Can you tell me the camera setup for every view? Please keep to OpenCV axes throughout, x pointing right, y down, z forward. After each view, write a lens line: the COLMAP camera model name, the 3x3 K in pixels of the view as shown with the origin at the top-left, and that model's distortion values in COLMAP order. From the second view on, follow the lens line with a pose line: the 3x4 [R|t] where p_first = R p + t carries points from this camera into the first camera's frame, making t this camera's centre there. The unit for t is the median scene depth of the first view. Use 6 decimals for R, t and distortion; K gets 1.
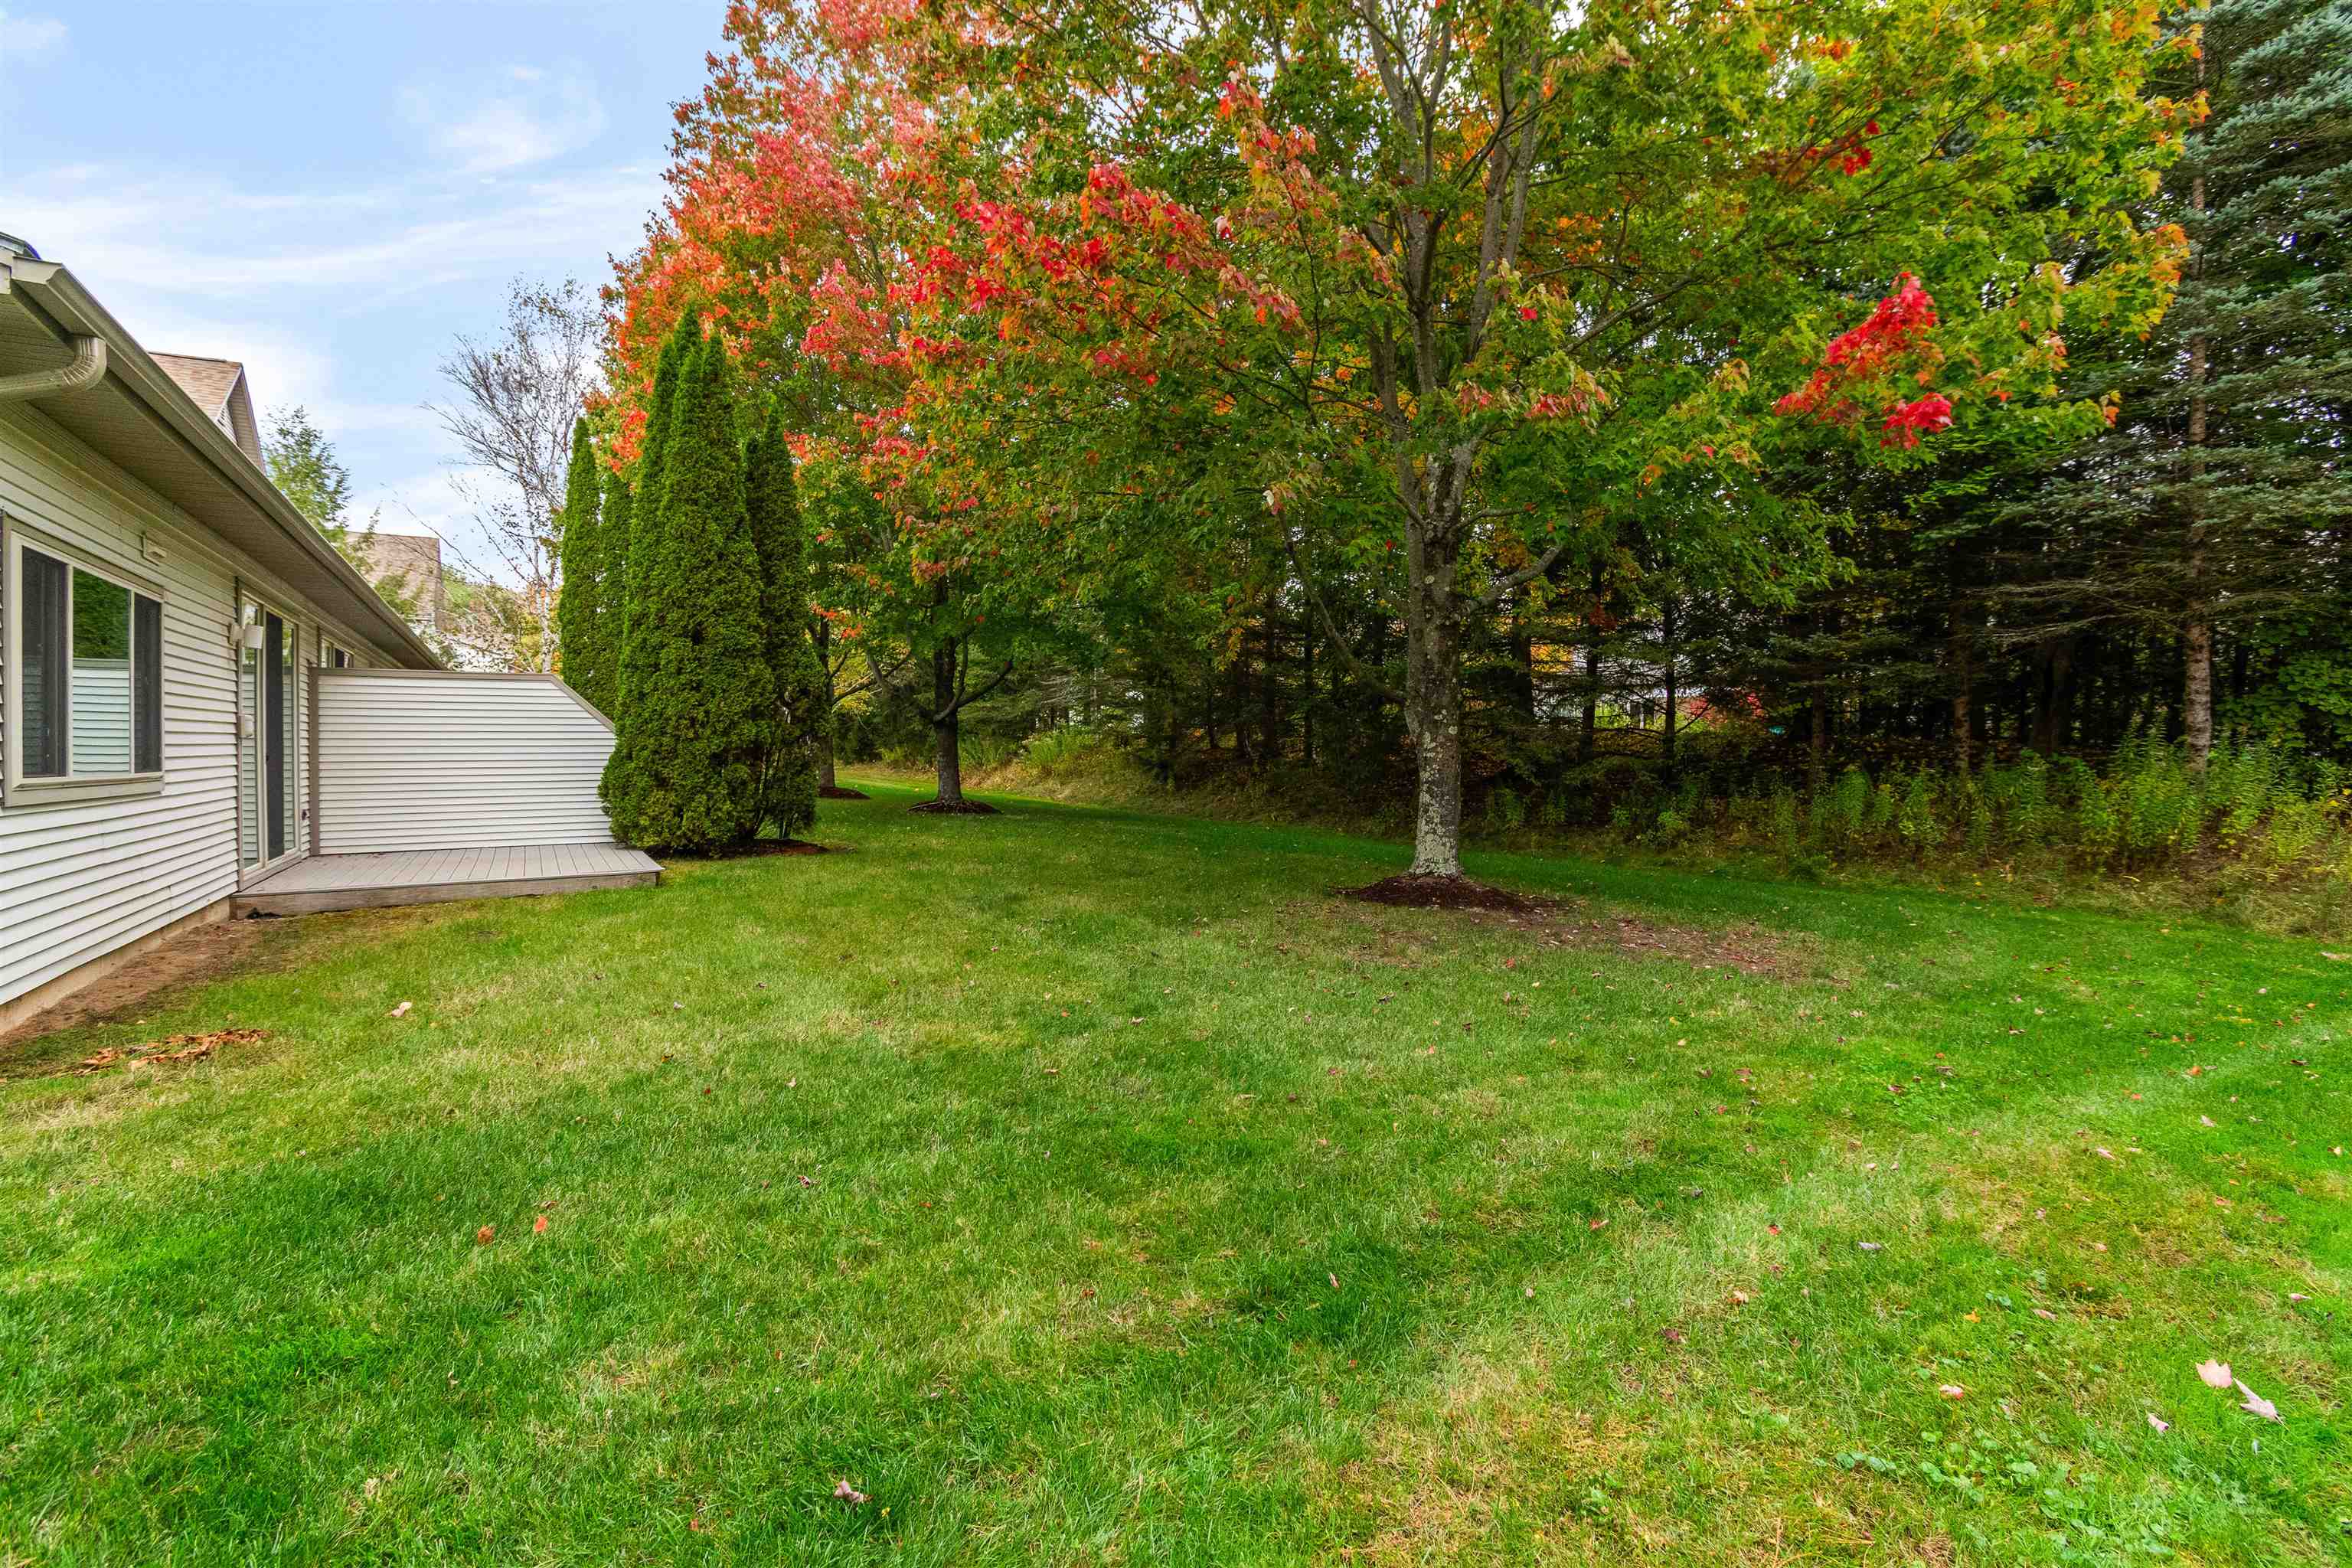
lens RADIAL K [[1097.8, 0, 1178.5], [0, 1097.8, 745.5], [0, 0, 1]] dist [0.000058, 0.000093]
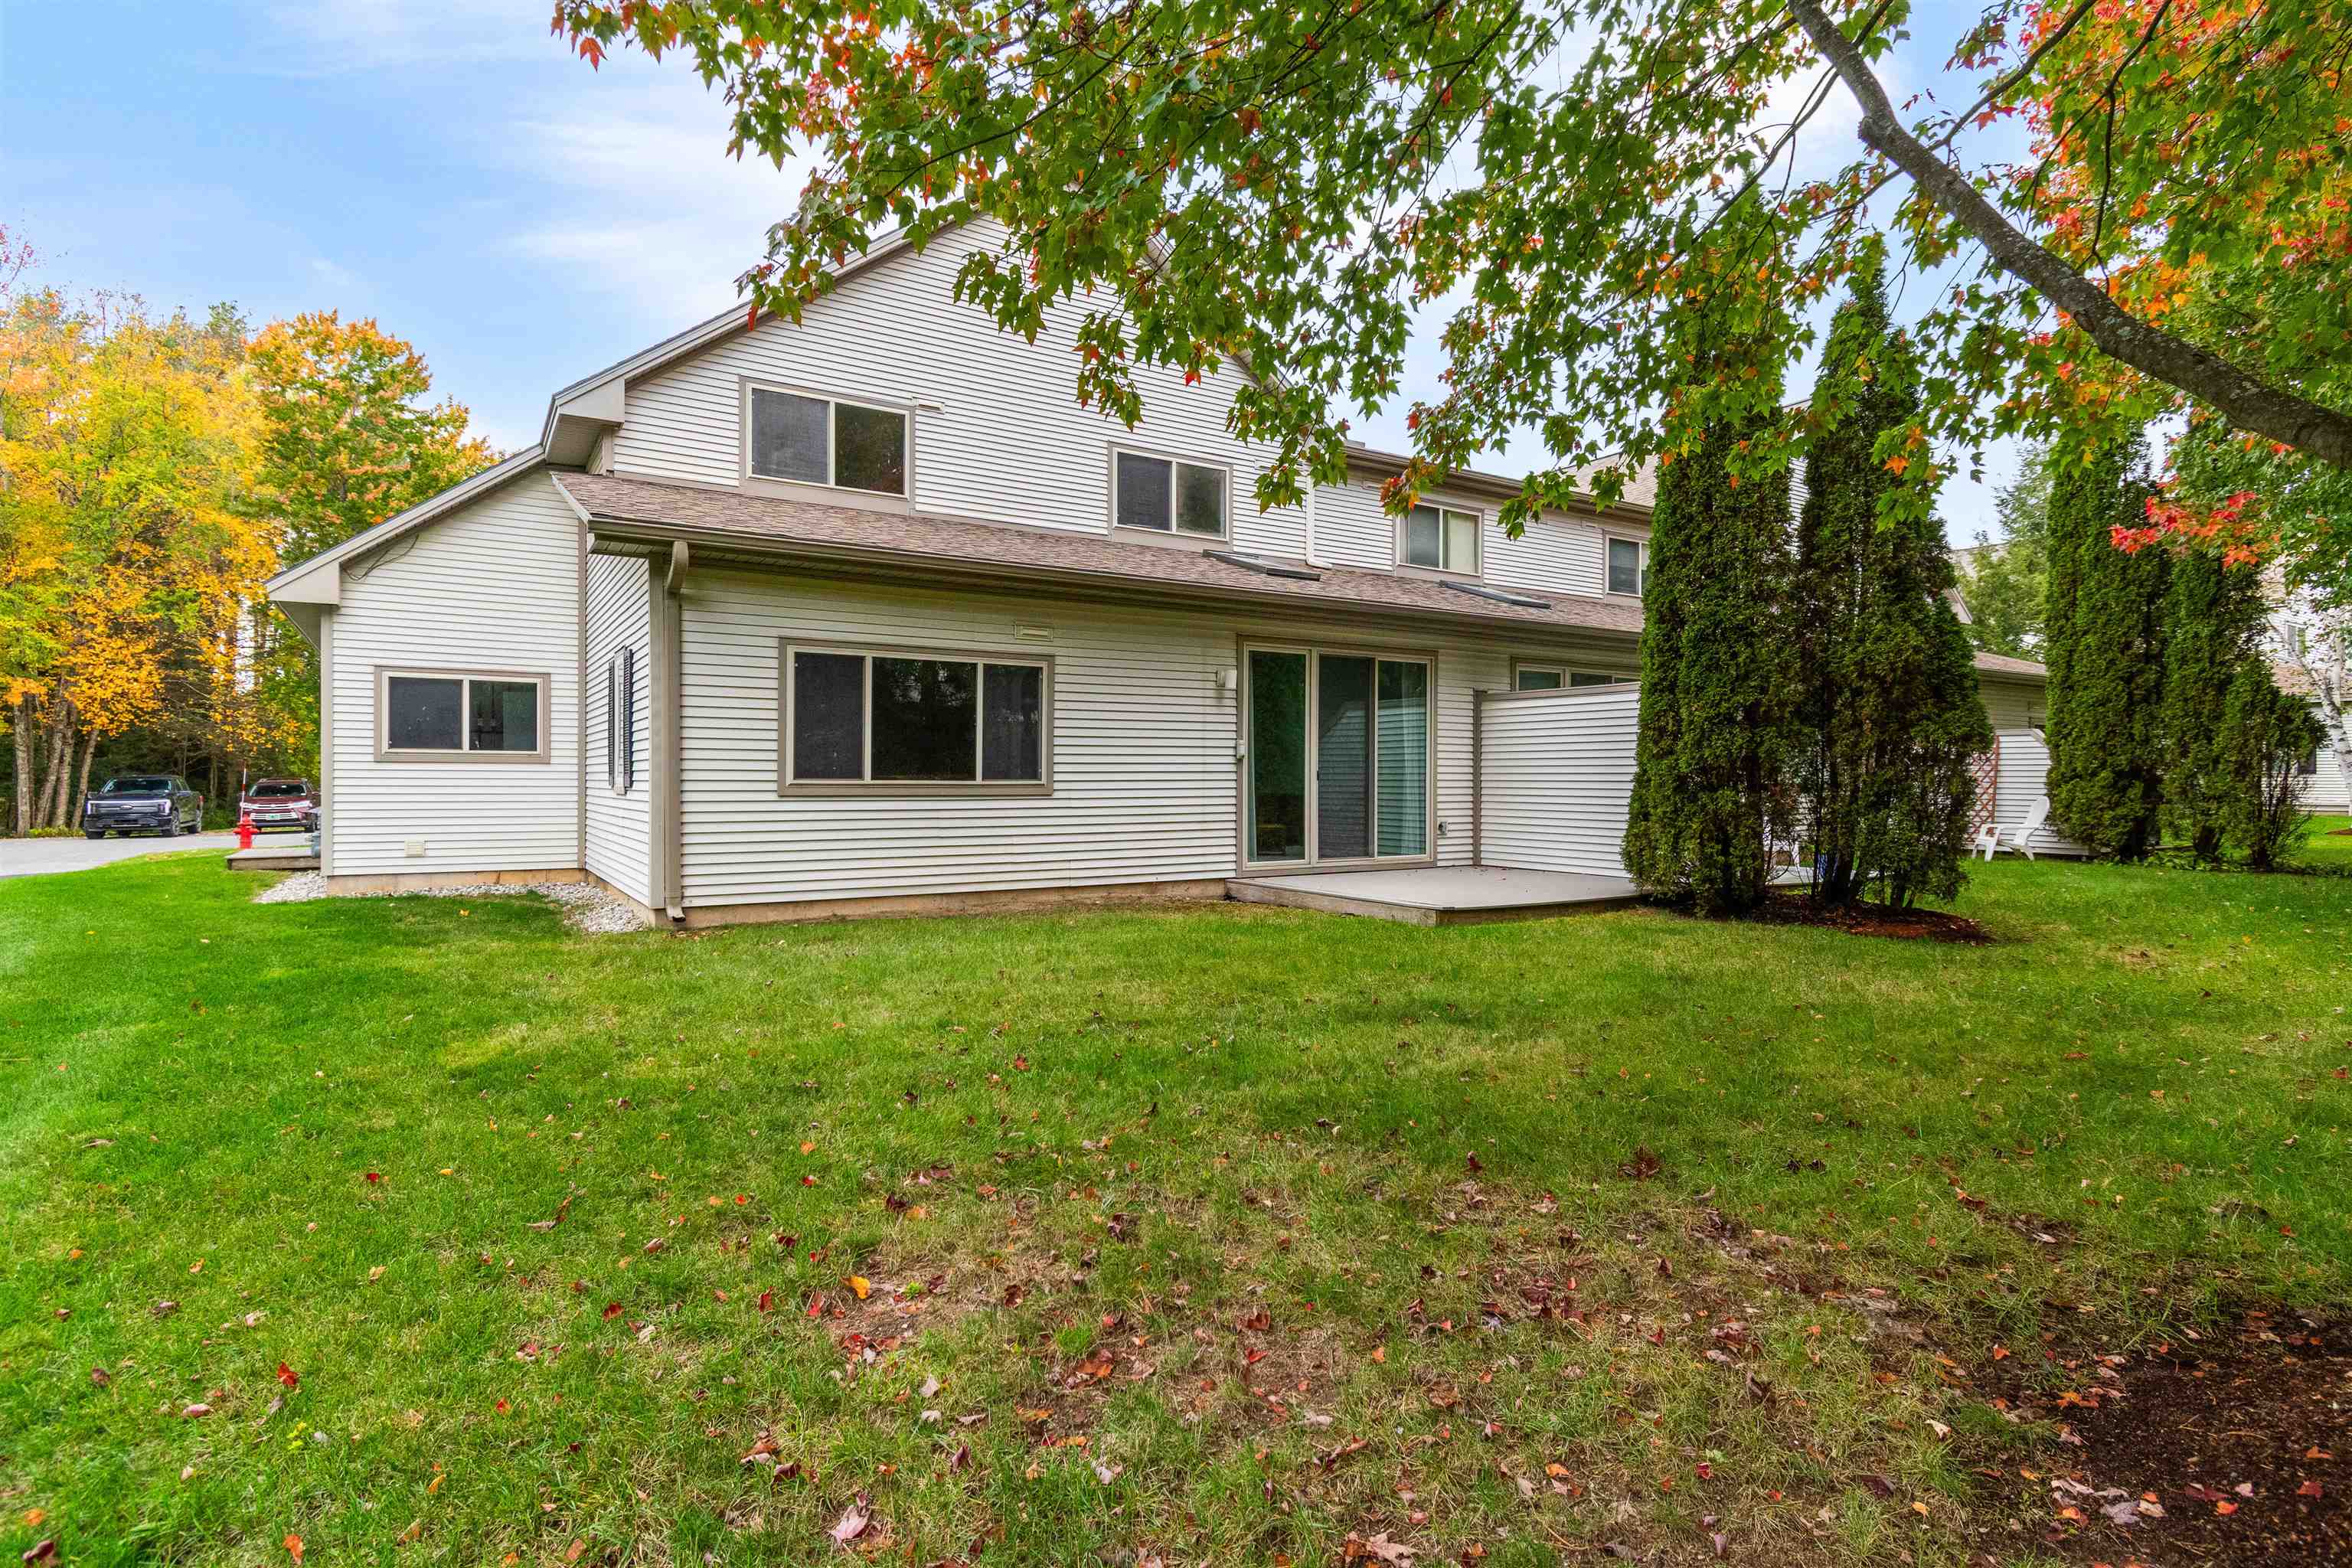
lens RADIAL K [[1158.9, 0, 1176.0], [0, 1158.9, 784.0], [0, 0, 1]] dist [-0.000647, -0.000225]
pose [[0.023639, 0.011591, -0.999653, 0.356605], [-0.001304, 0.999932, 0.011563, 0.005402], [0.999720, 0.001030, 0.023652, 0.637870]]
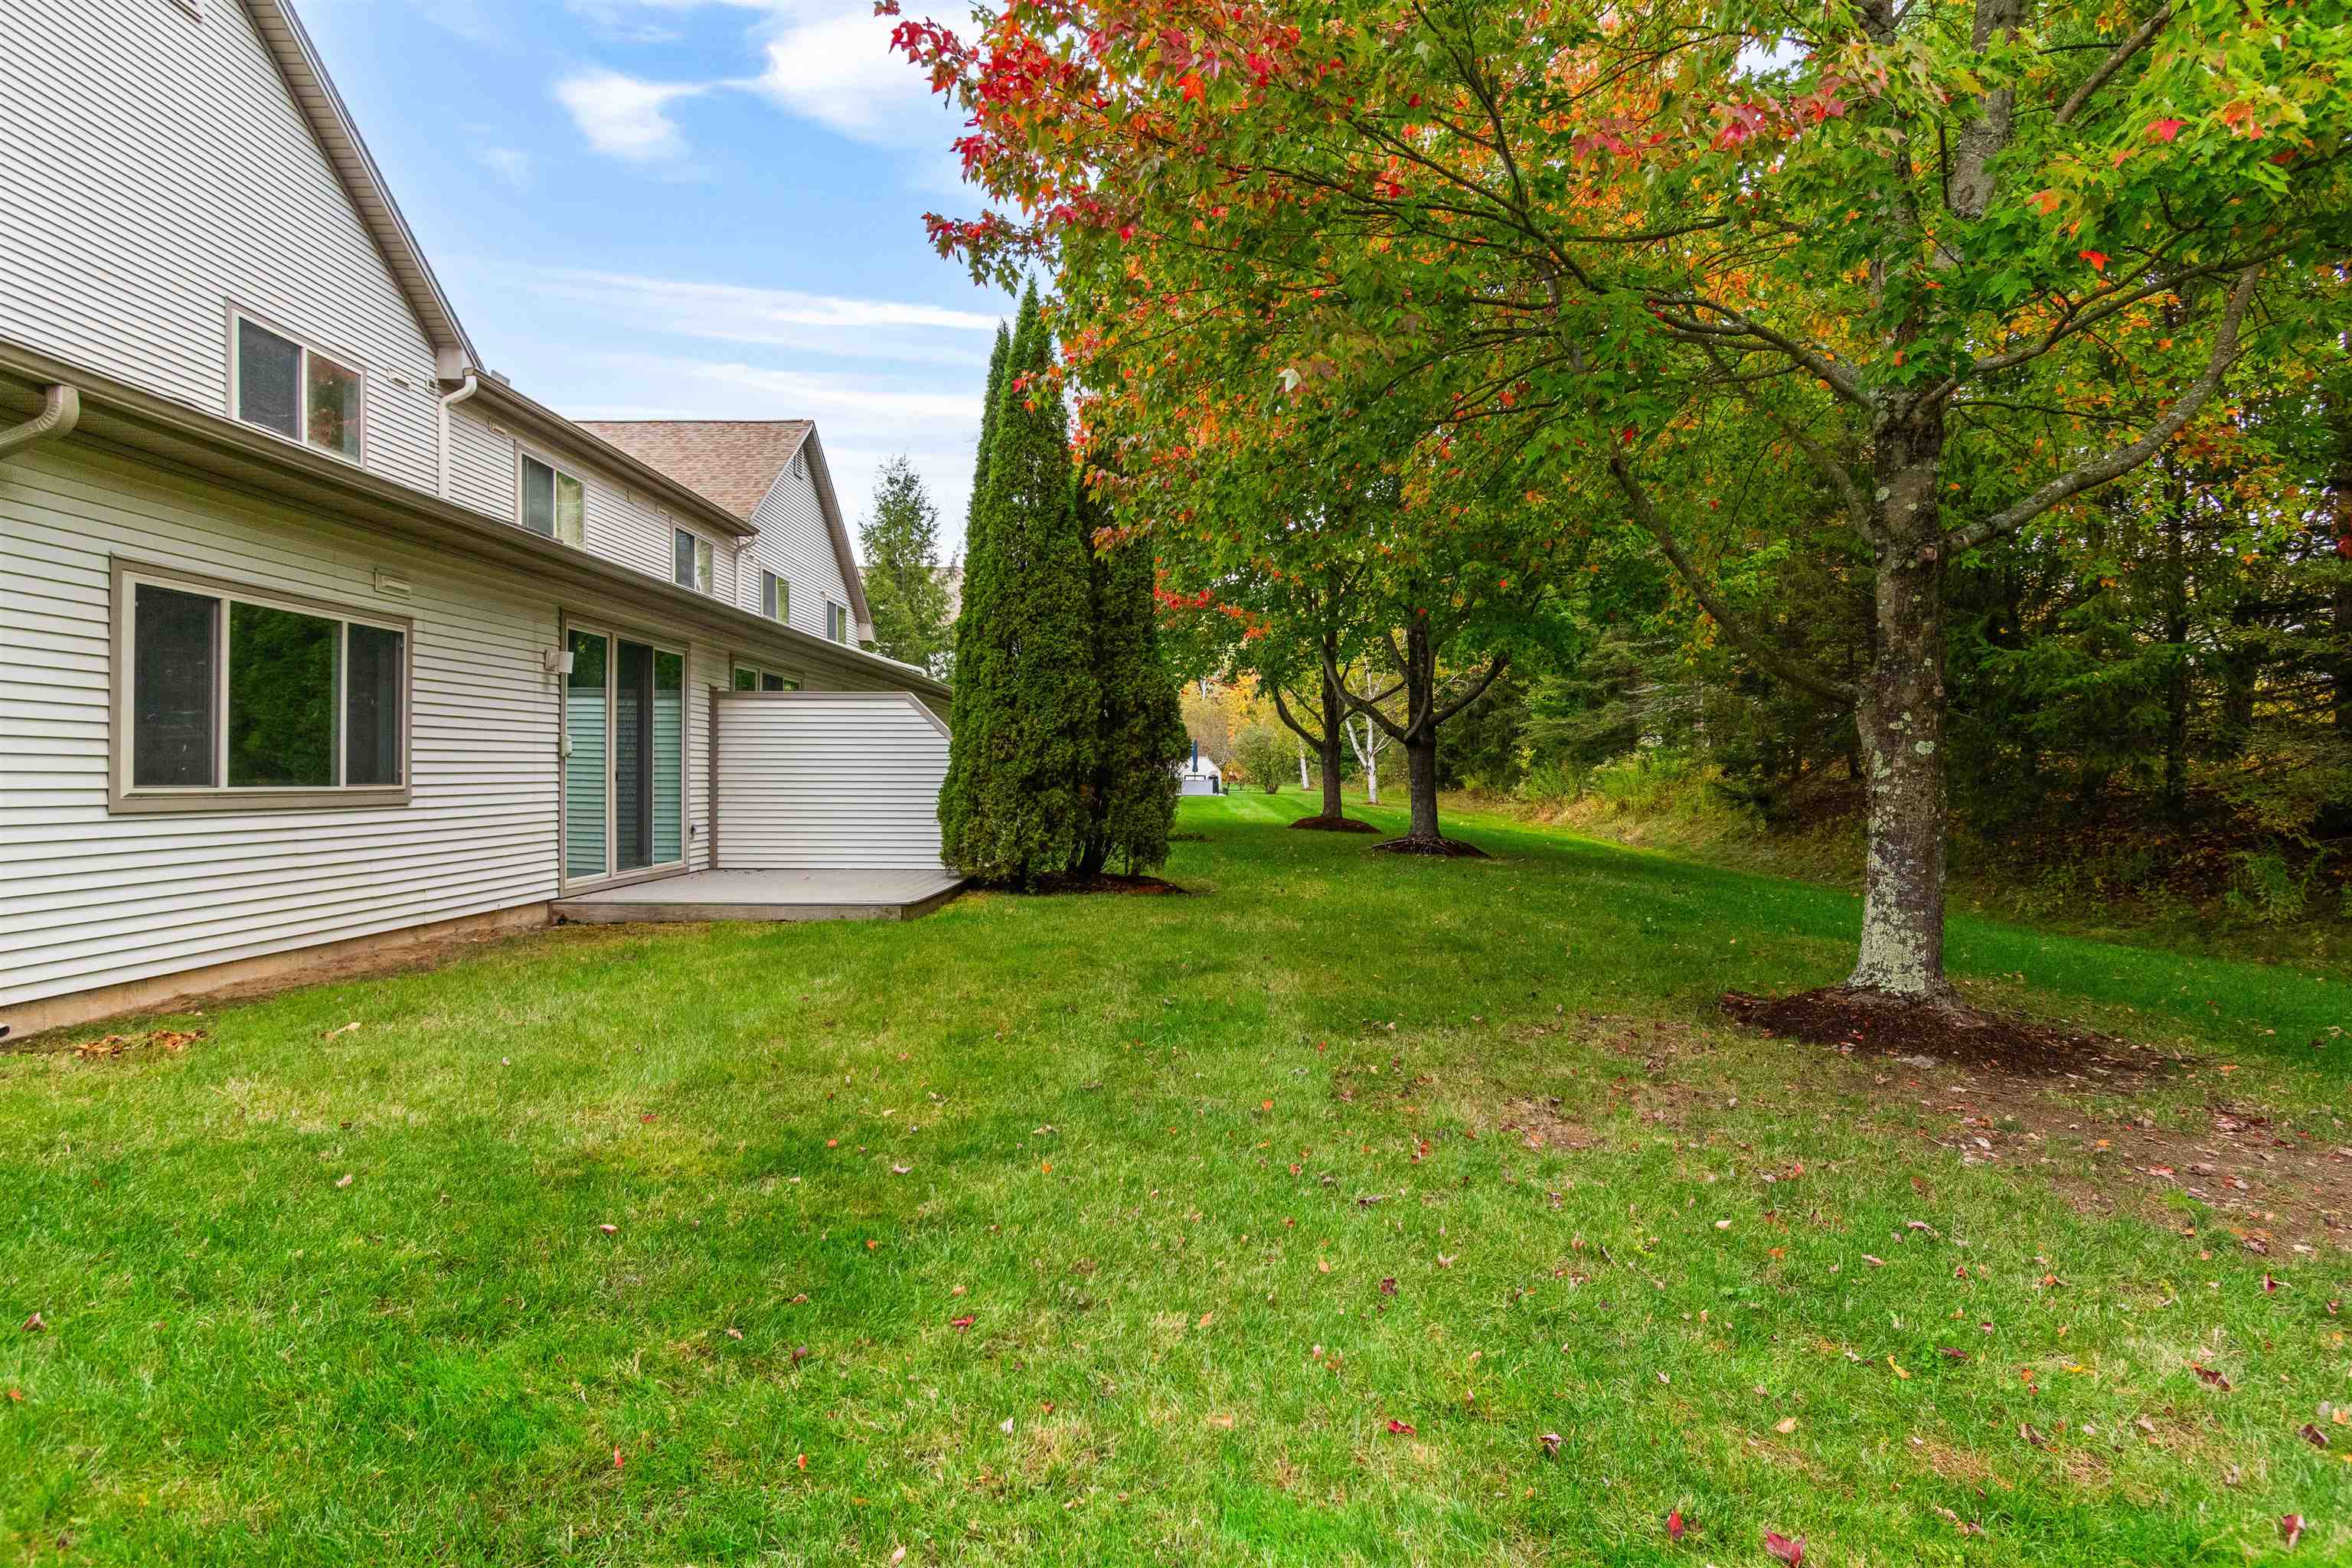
lens RADIAL K [[1266.9, 0, 1168.1], [0, 1266.9, 779.6], [0, 0, 1]] dist [-0.000609, -0.002156]
pose [[0.850115, 0.011094, -0.526480, 0.221682], [-0.008025, 0.999935, 0.008113, 0.000788], [0.526536, -0.002672, 0.850149, 0.180513]]
